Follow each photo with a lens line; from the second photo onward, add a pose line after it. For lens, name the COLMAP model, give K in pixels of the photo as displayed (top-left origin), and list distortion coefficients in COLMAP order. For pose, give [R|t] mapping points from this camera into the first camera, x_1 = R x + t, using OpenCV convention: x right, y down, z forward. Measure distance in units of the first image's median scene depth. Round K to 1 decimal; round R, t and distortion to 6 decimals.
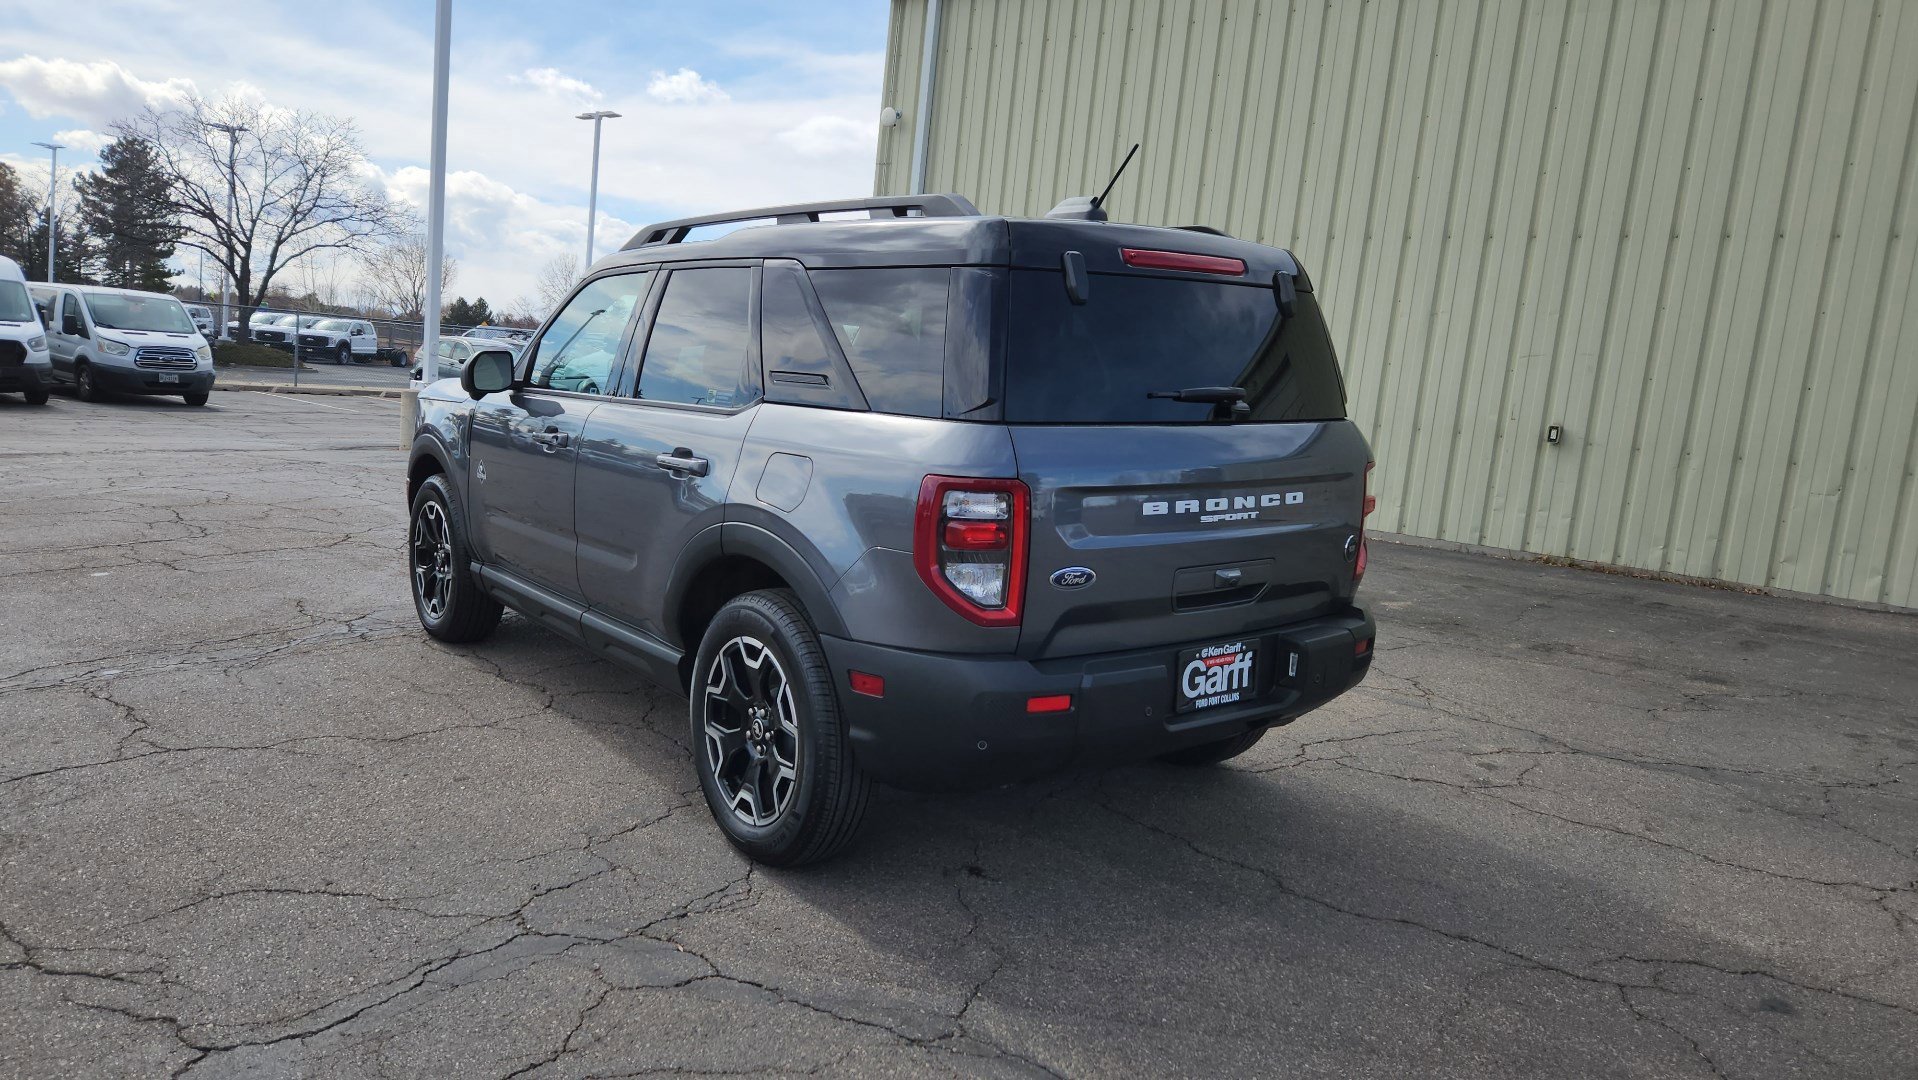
lens RADIAL K [[1281.0, 0, 930.2], [0, 1281.0, 530.2], [0, 0, 1]] dist [0.082253, -0.066798]
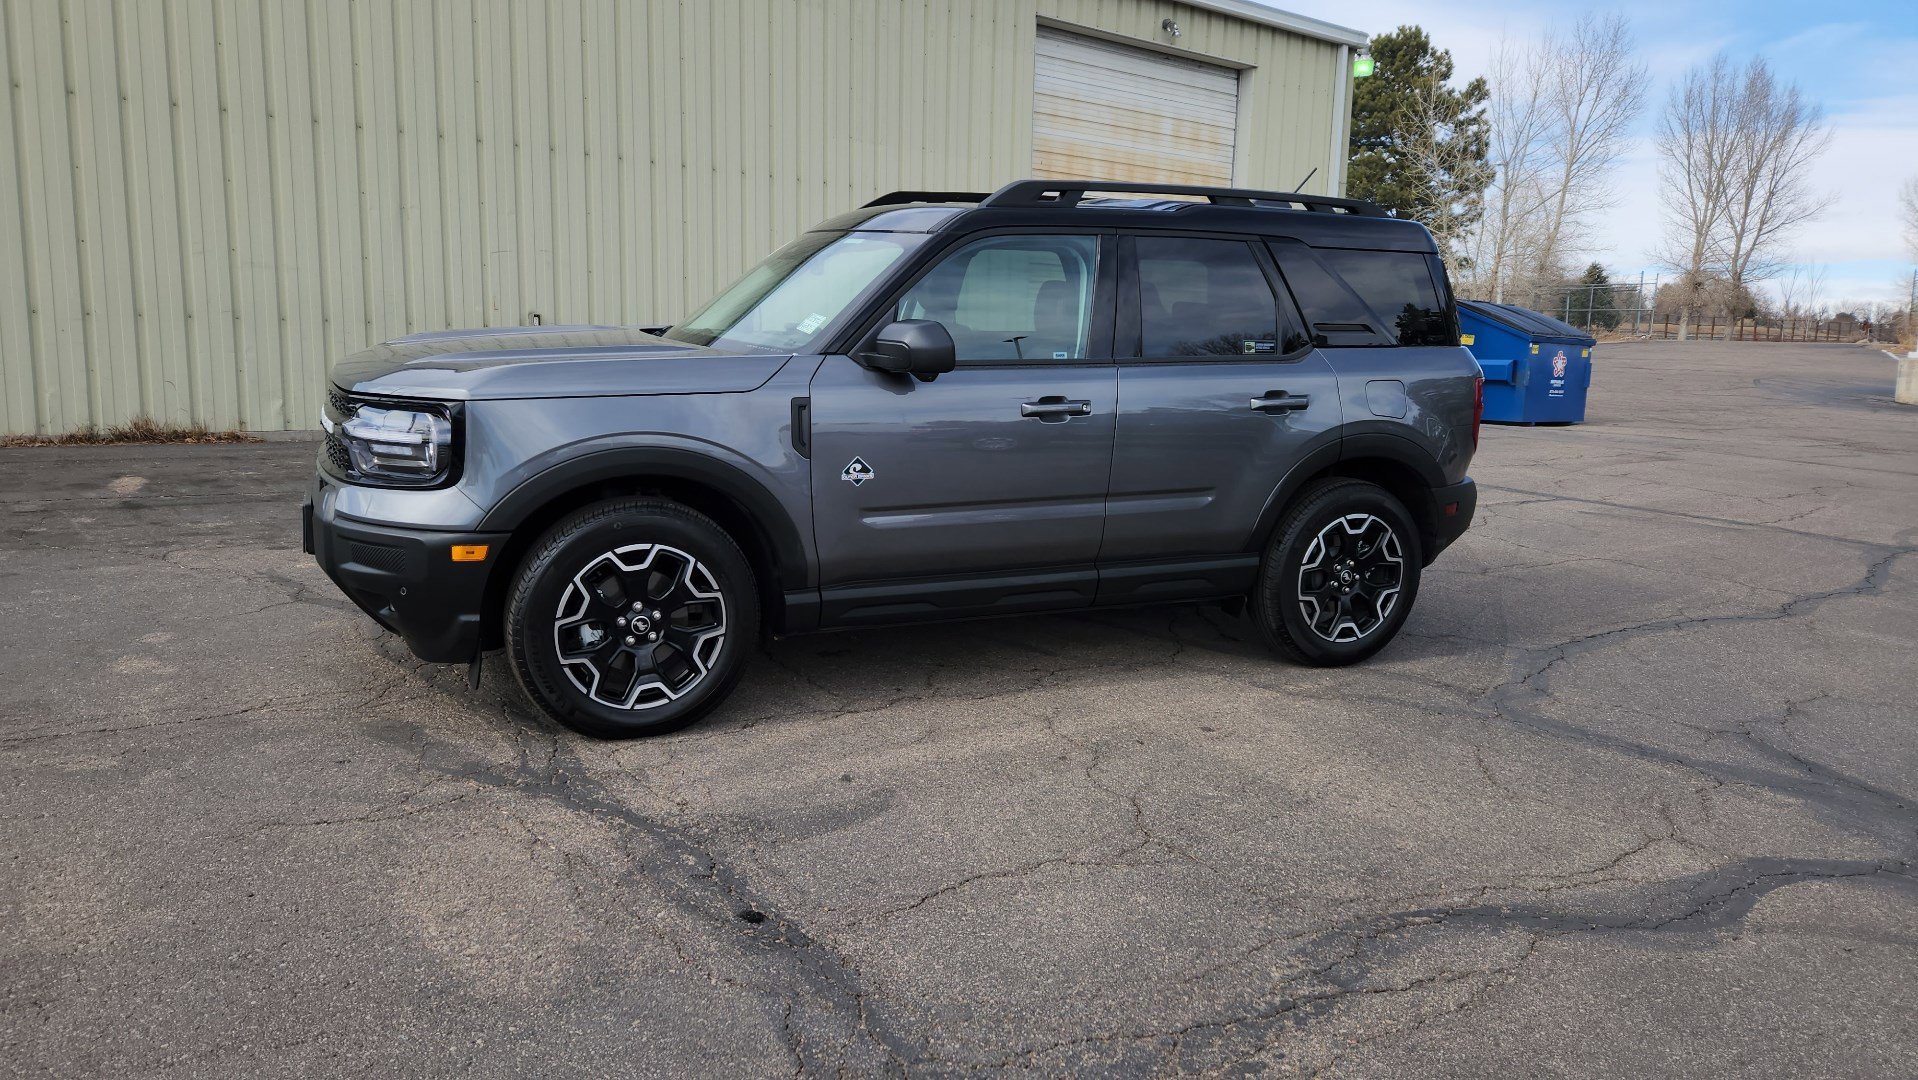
lens RADIAL K [[1289.2, 0, 920.5], [0, 1289.2, 539.0], [0, 0, 1]] dist [0.078830, -0.065981]
pose [[0.224697, -0.230398, 0.946799, -1.541559], [0.113650, 0.971210, 0.209366, -0.234001], [-0.967778, 0.060560, 0.244413, 1.064101]]
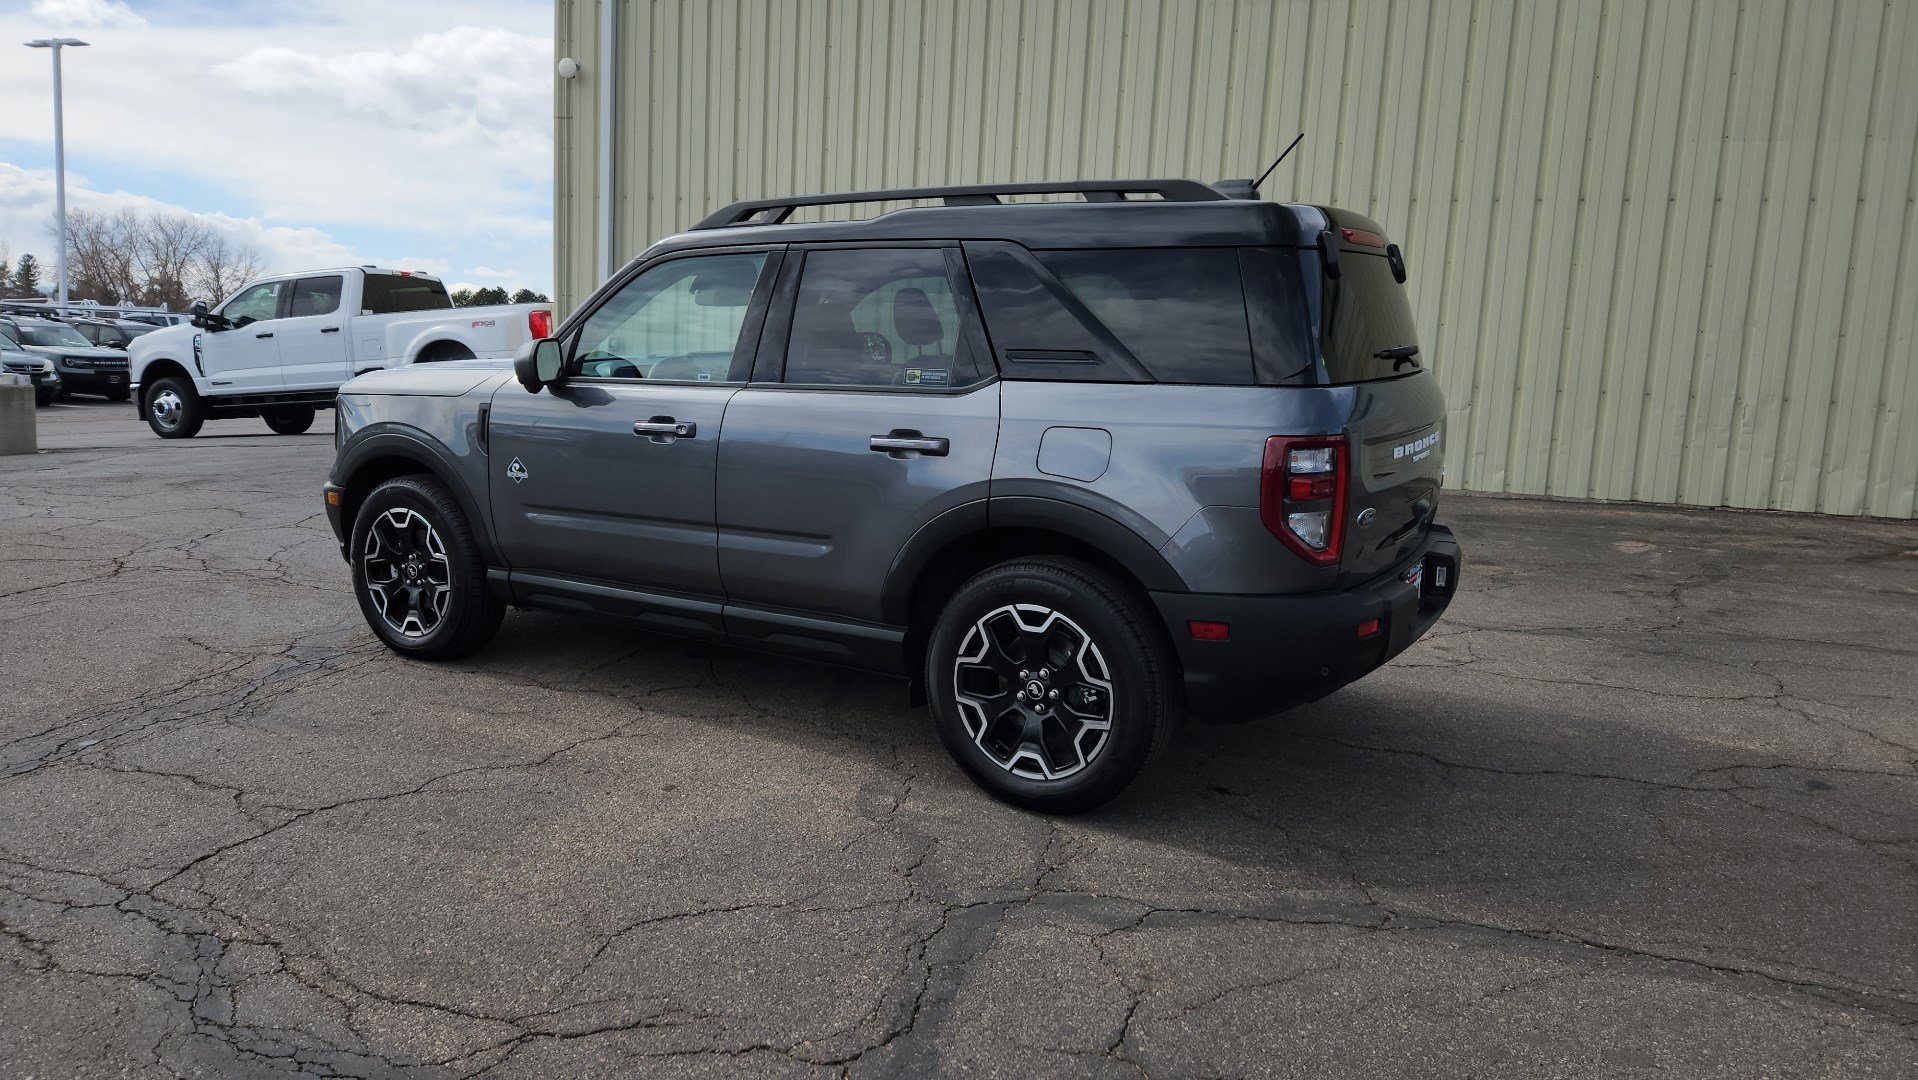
lens RADIAL K [[1281.0, 0, 930.2], [0, 1281.0, 530.2], [0, 0, 1]] dist [0.082253, -0.066798]
pose [[0.934294, -0.092262, 0.344359, -0.545736], [0.080365, 0.995575, 0.048698, -0.033090], [-0.347329, -0.017824, 0.937574, 0.042863]]
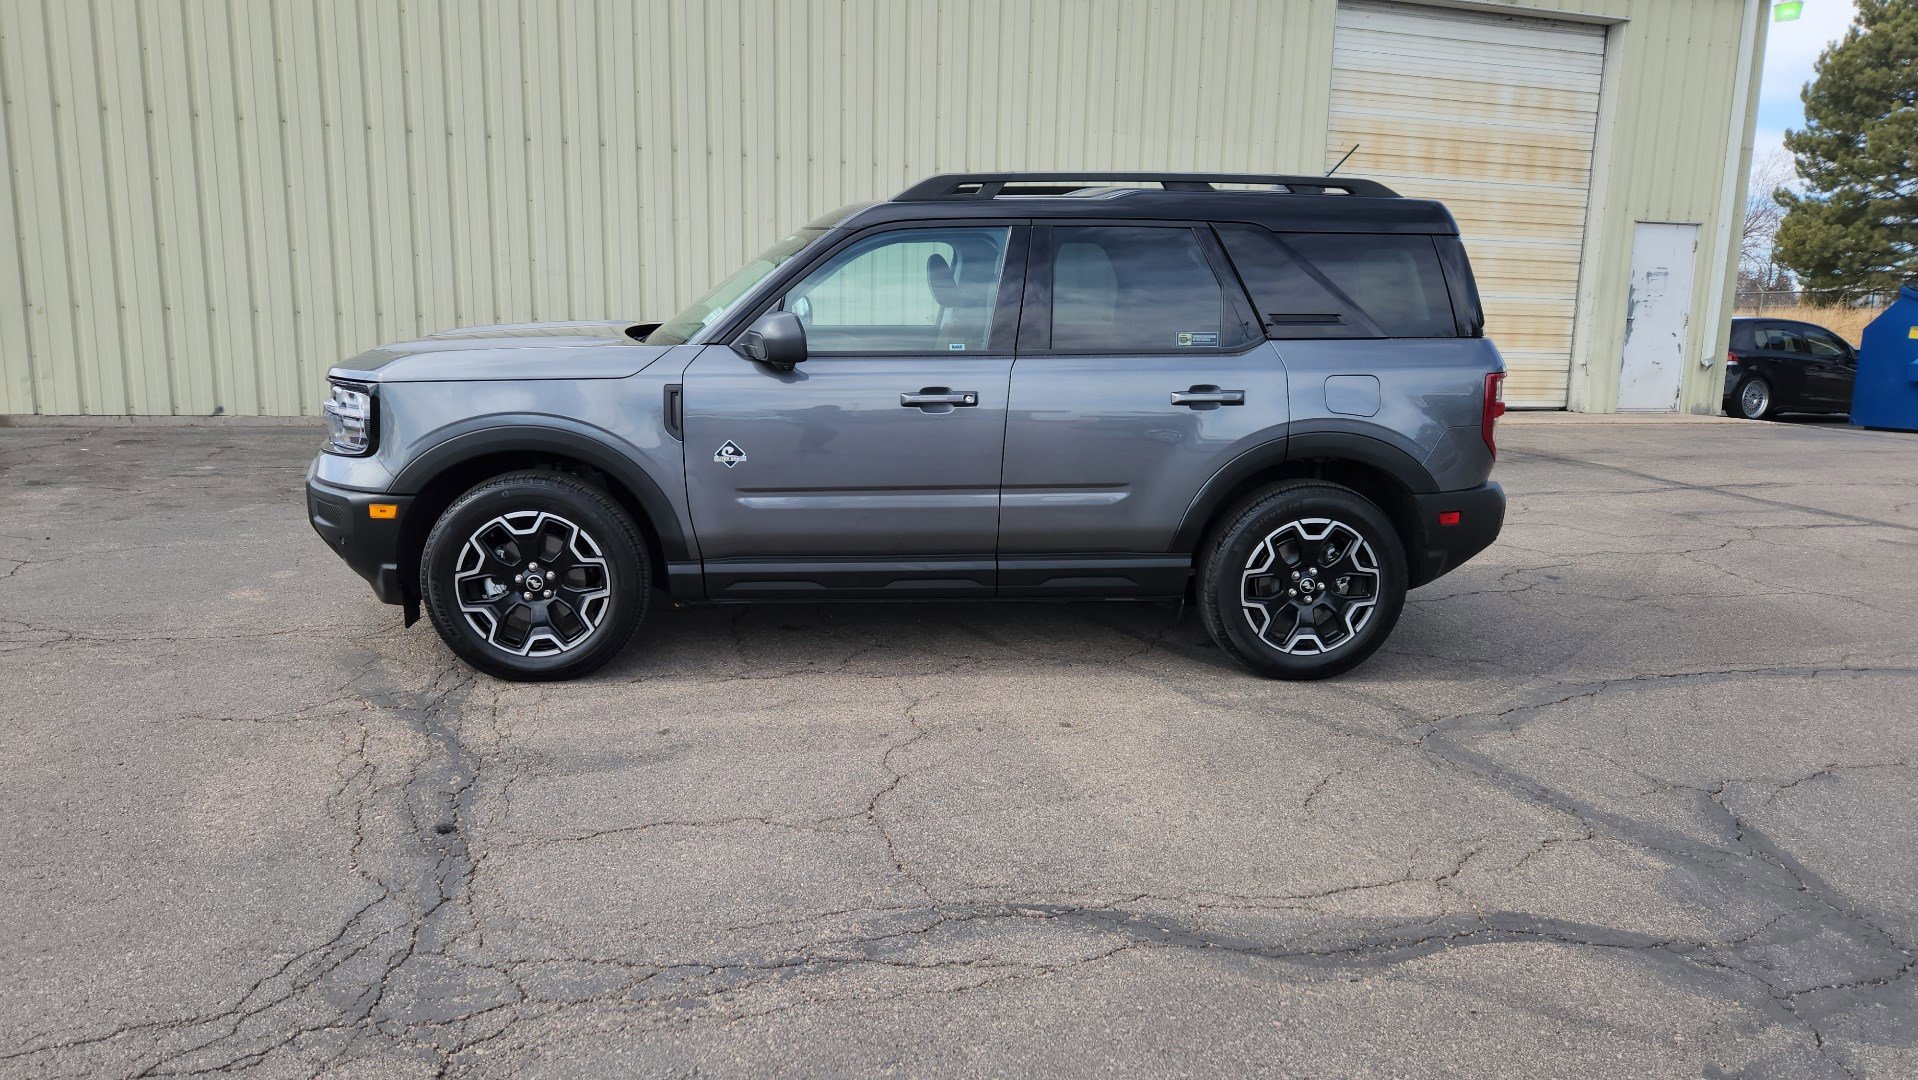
lens RADIAL K [[1285.3, 0, 914.7], [0, 1285.3, 568.3], [0, 0, 1]] dist [0.075900, -0.063236]
pose [[0.531452, -0.230628, 0.815089, -1.395382], [0.128113, 0.973039, 0.191787, -0.167915], [-0.837345, 0.002498, 0.546670, 0.584724]]
